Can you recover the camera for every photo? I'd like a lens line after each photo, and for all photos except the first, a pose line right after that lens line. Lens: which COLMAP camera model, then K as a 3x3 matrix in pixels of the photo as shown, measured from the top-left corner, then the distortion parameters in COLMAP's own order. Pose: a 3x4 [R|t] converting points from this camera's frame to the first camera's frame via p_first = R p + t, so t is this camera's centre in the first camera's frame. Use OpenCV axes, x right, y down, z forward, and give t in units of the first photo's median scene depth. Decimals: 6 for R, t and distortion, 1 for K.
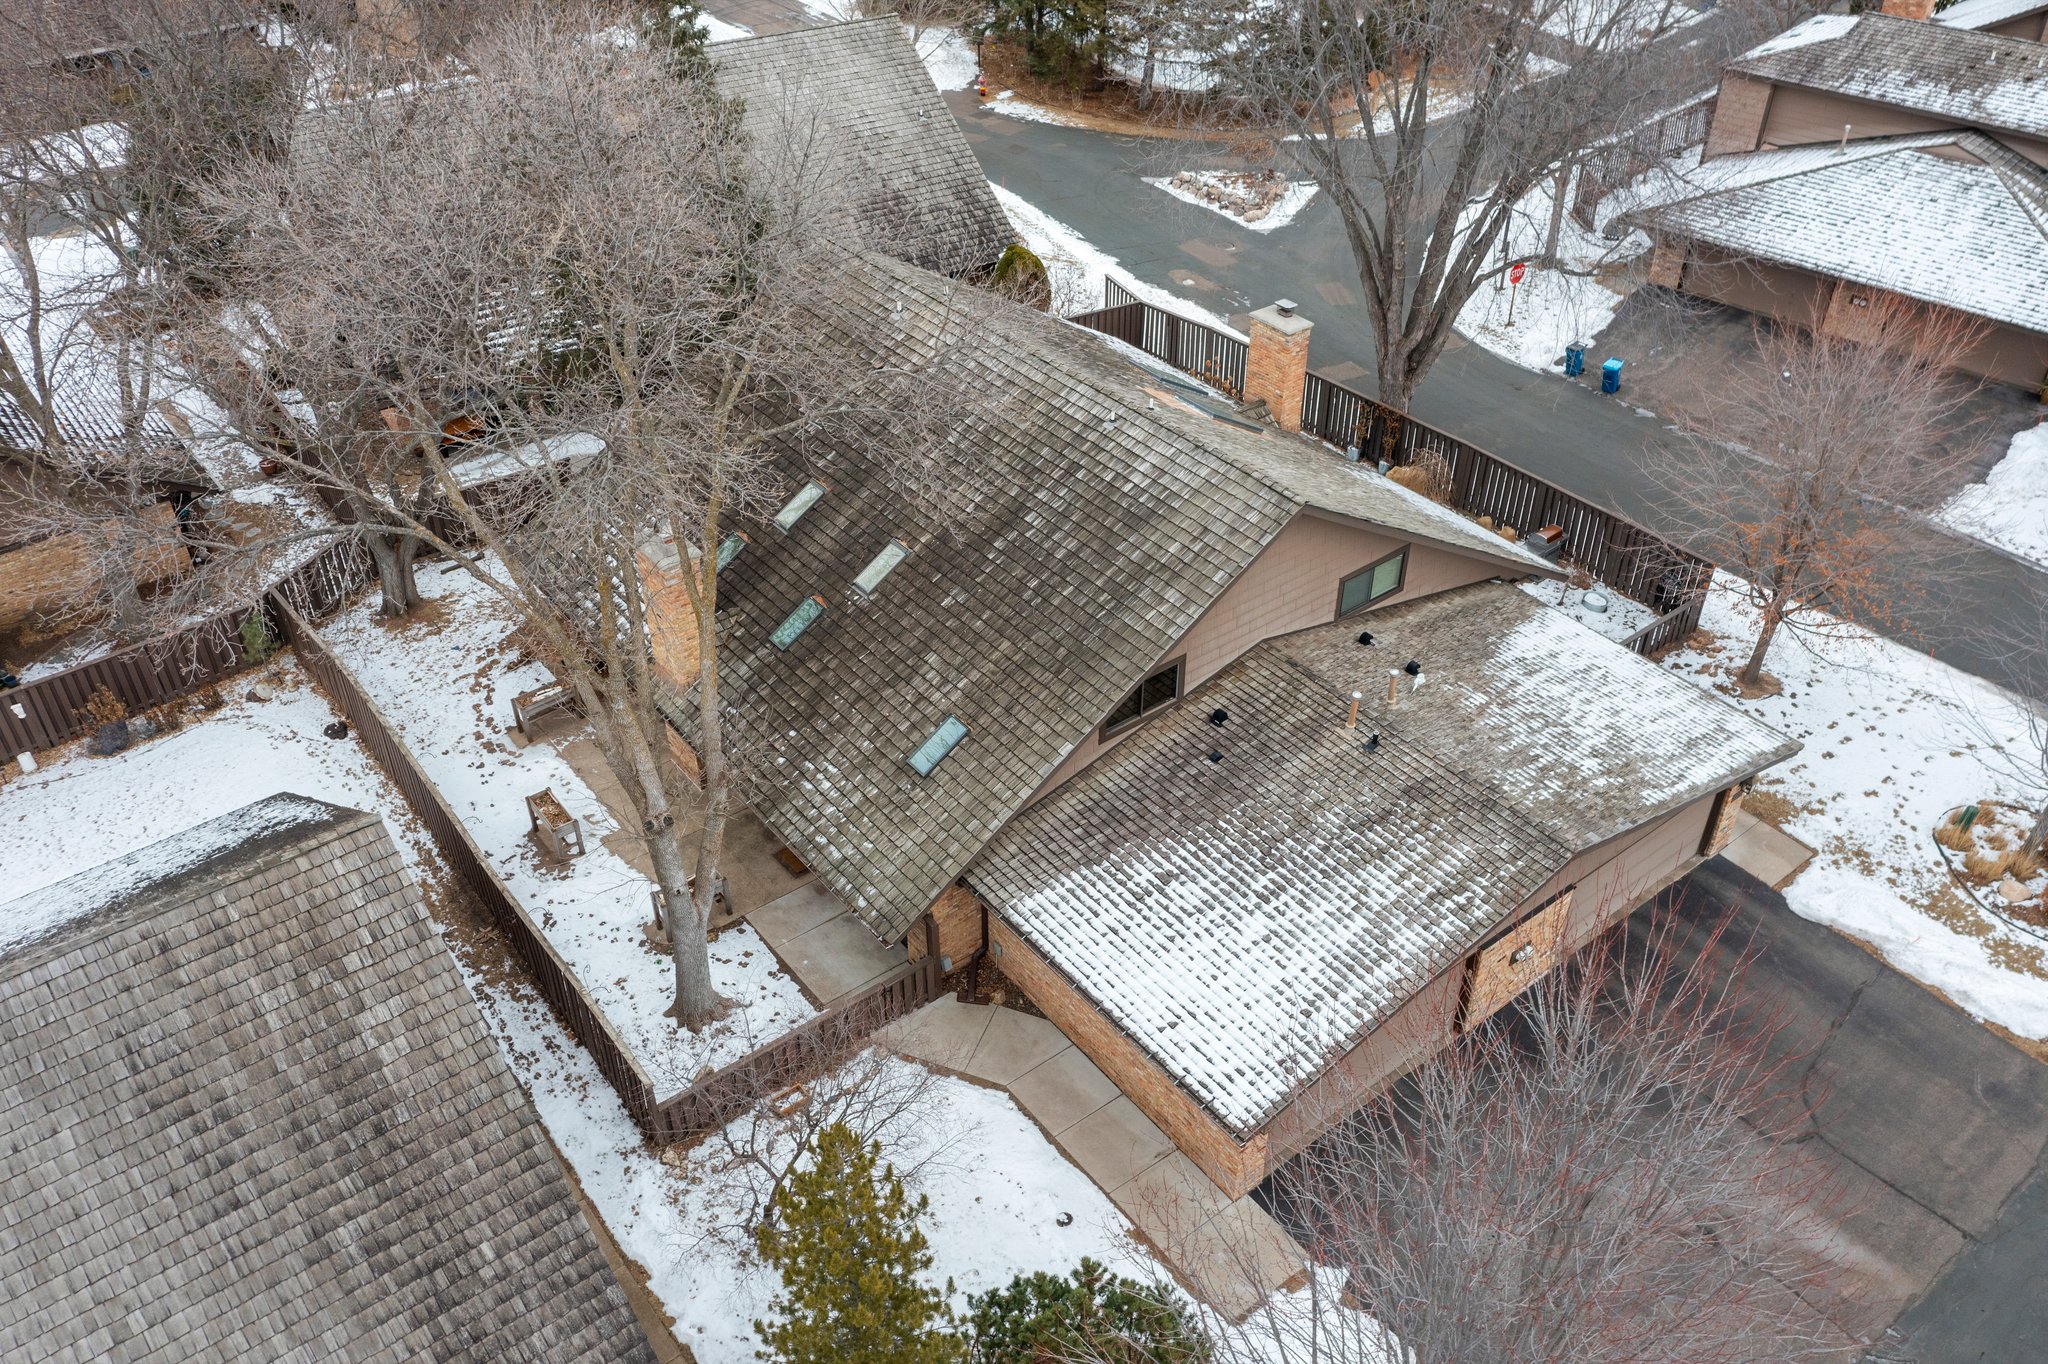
lens RADIAL K [[1599.5, 0, 1024.0], [0, 1599.5, 682.0], [0, 0, 1]] dist [-0.016827, -0.000810]
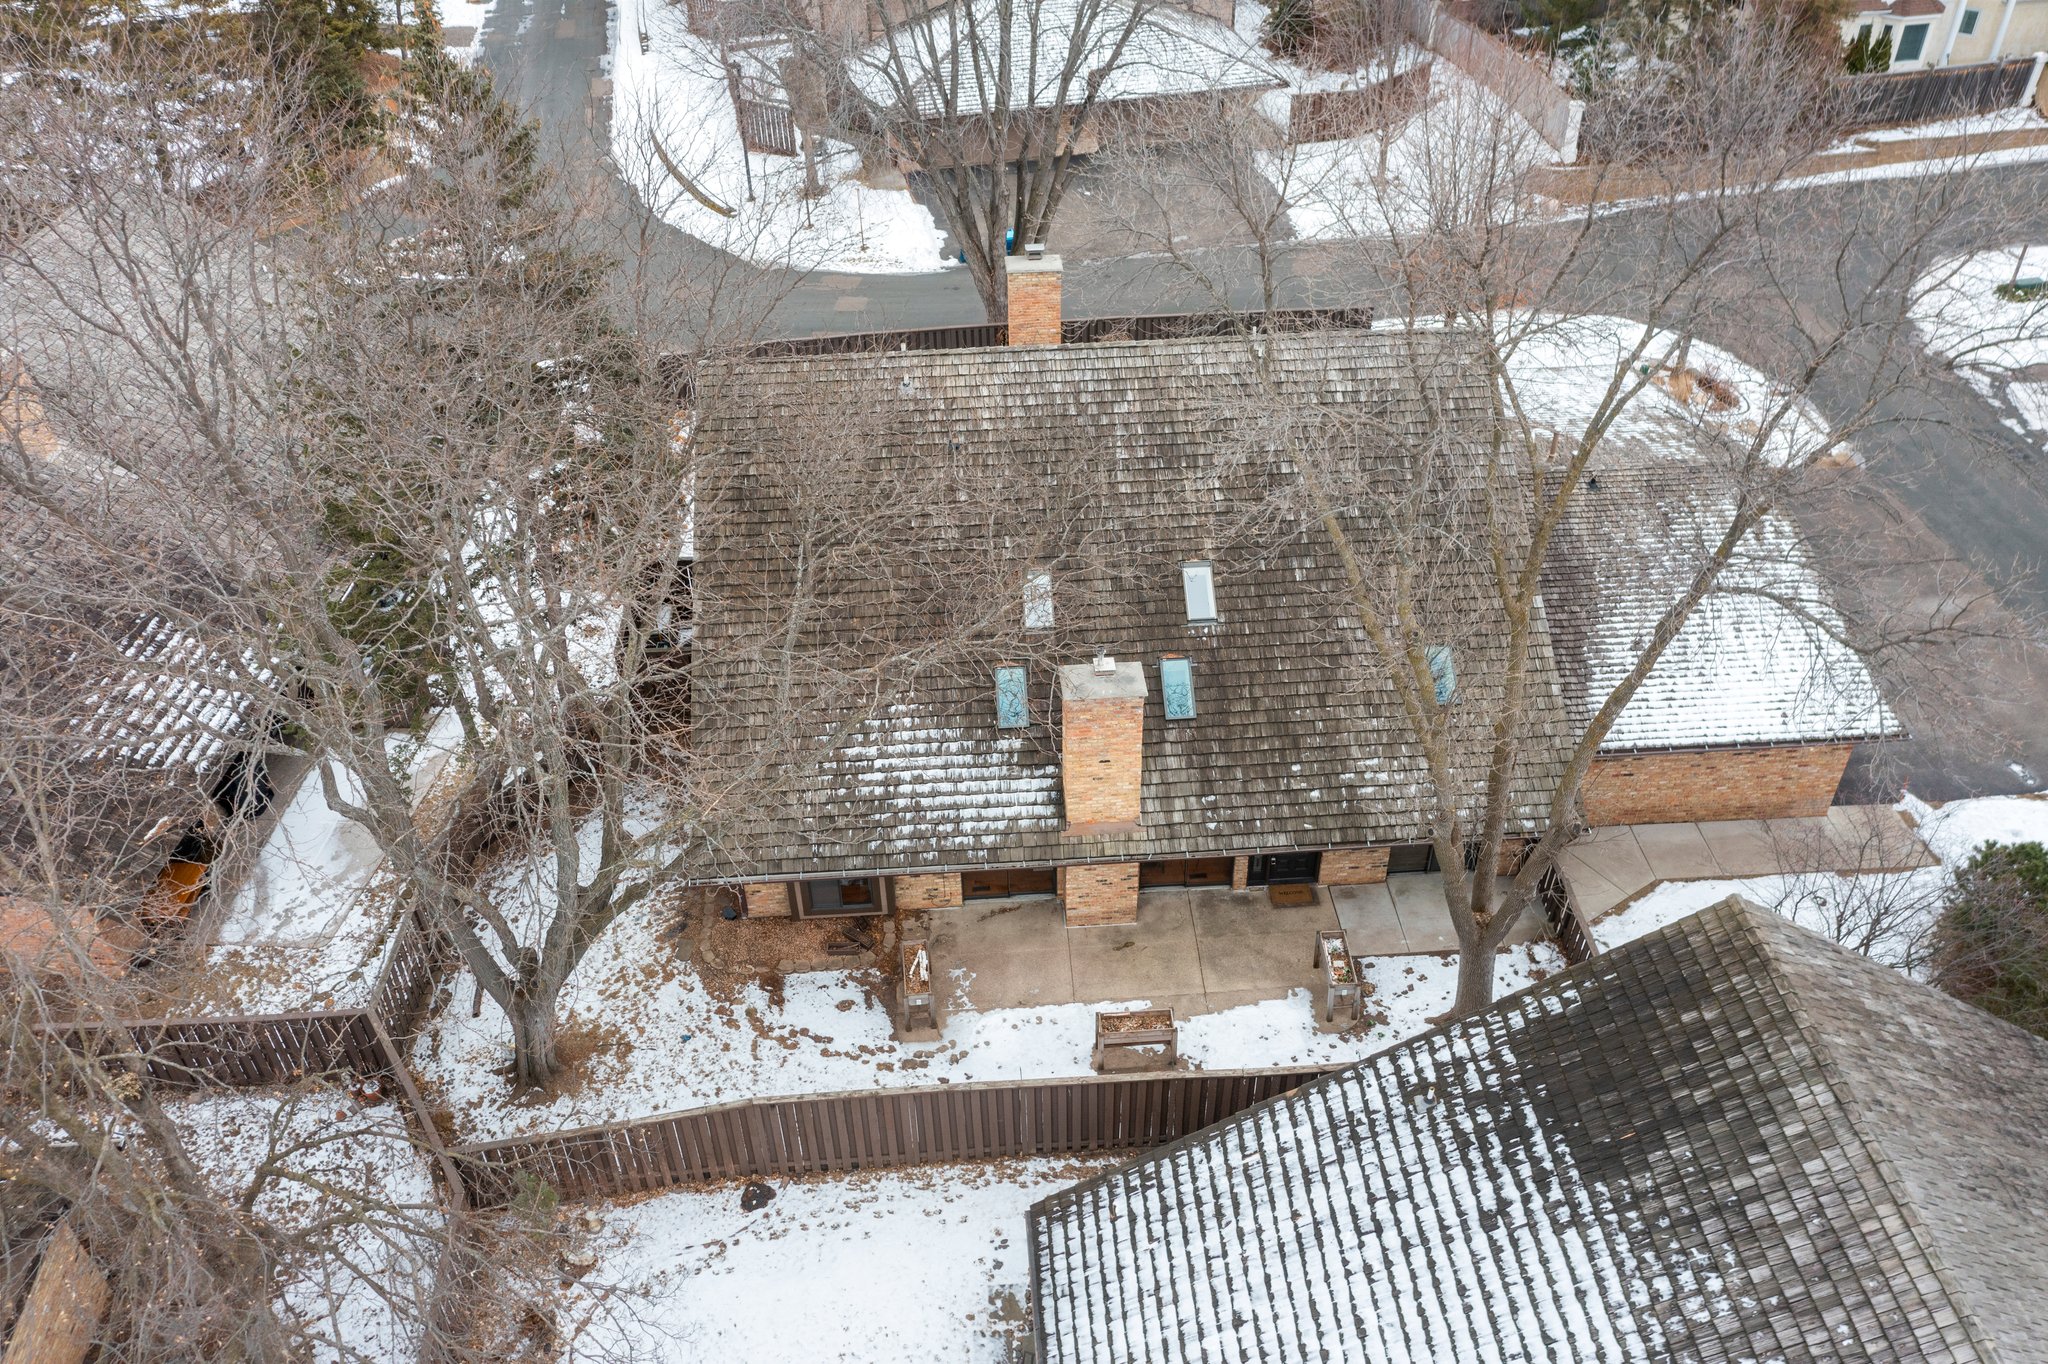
lens RADIAL K [[1599.5, 0, 1024.0], [0, 1599.5, 682.0], [0, 0, 1]] dist [-0.016827, -0.000810]
pose [[0.567839, -0.522584, 0.635975, -0.760160], [0.512601, 0.829021, 0.223527, -0.285268], [-0.644049, 0.199074, 0.738628, 0.365835]]
